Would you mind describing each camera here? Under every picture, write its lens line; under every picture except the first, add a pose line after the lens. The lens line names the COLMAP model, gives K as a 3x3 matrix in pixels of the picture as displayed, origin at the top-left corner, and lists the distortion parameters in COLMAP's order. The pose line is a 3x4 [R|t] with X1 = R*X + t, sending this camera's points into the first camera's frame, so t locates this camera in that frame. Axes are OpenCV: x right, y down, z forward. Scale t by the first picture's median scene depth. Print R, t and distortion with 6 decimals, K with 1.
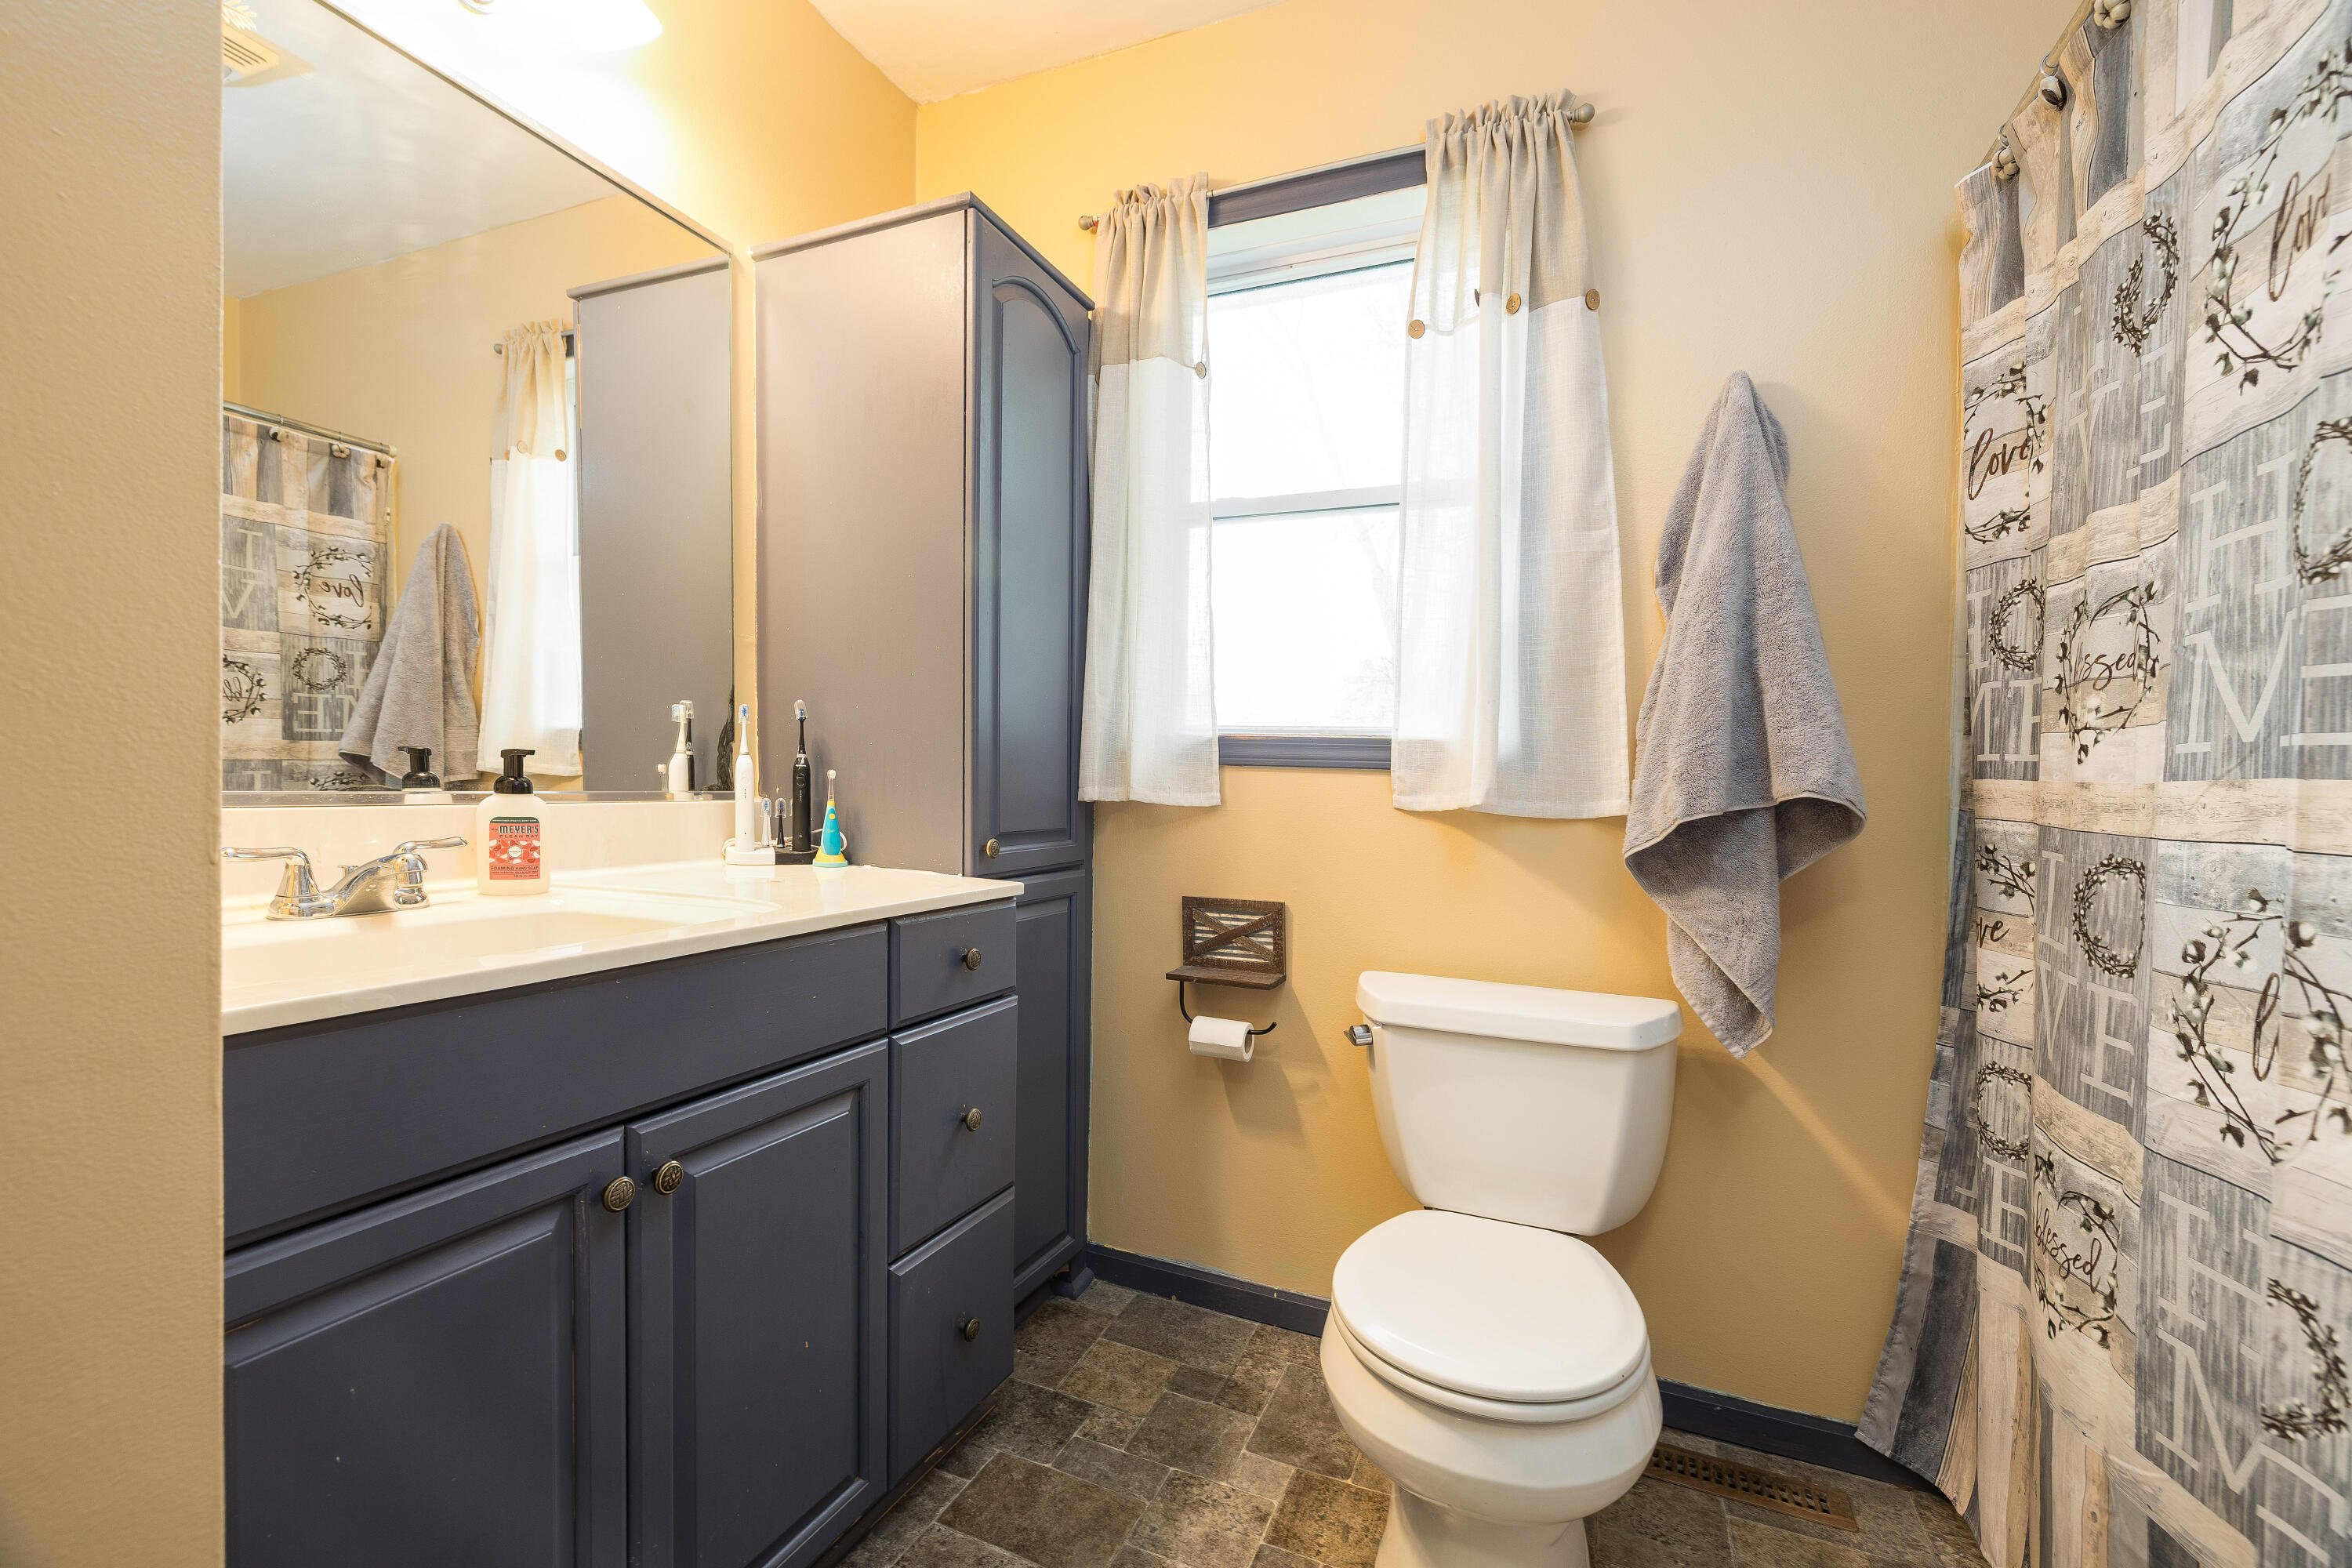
lens RADIAL K [[1005.2, 0, 1176.9], [0, 1005.2, 784.9], [0, 0, 1]] dist [-0.001796, -0.000286]
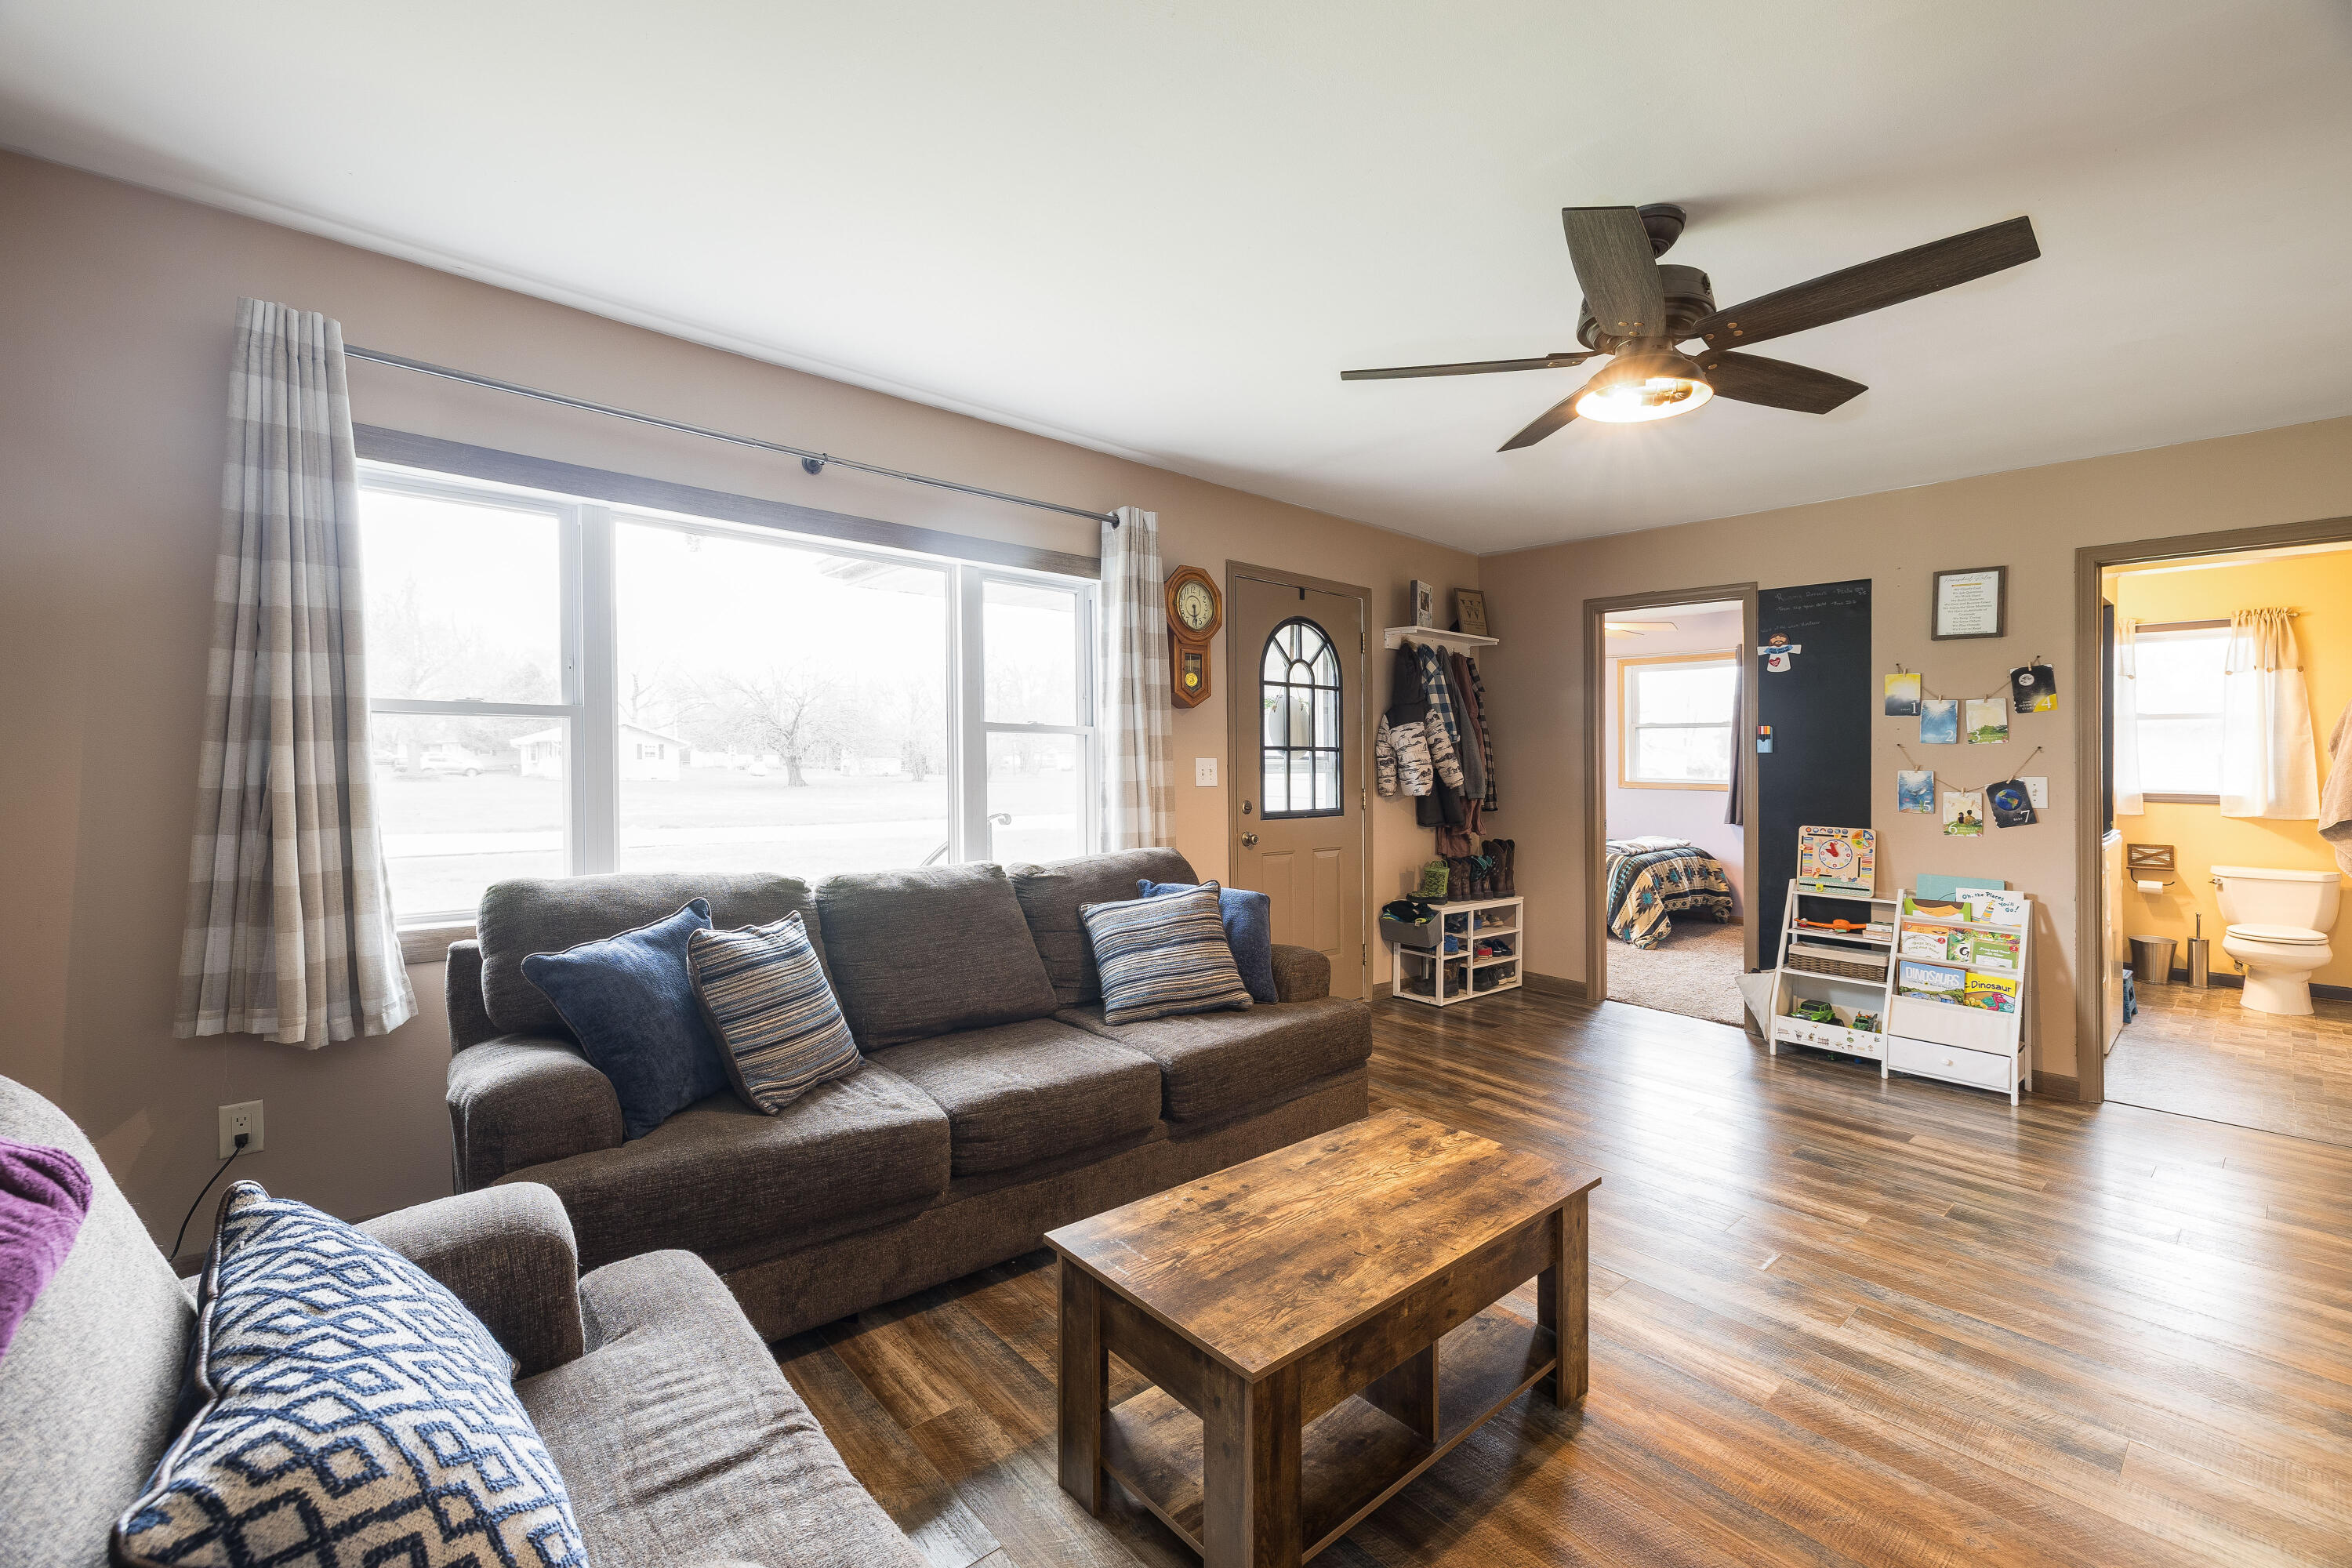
lens RADIAL K [[1005.2, 0, 1181.6], [0, 1005.2, 767.6], [0, 0, 1]] dist [-0.001796, -0.000286]
pose [[0.910921, -0.016791, -0.412239, -1.605891], [0.011937, 0.999826, -0.014347, -0.135492], [0.412408, 0.008148, 0.910963, -3.566371]]
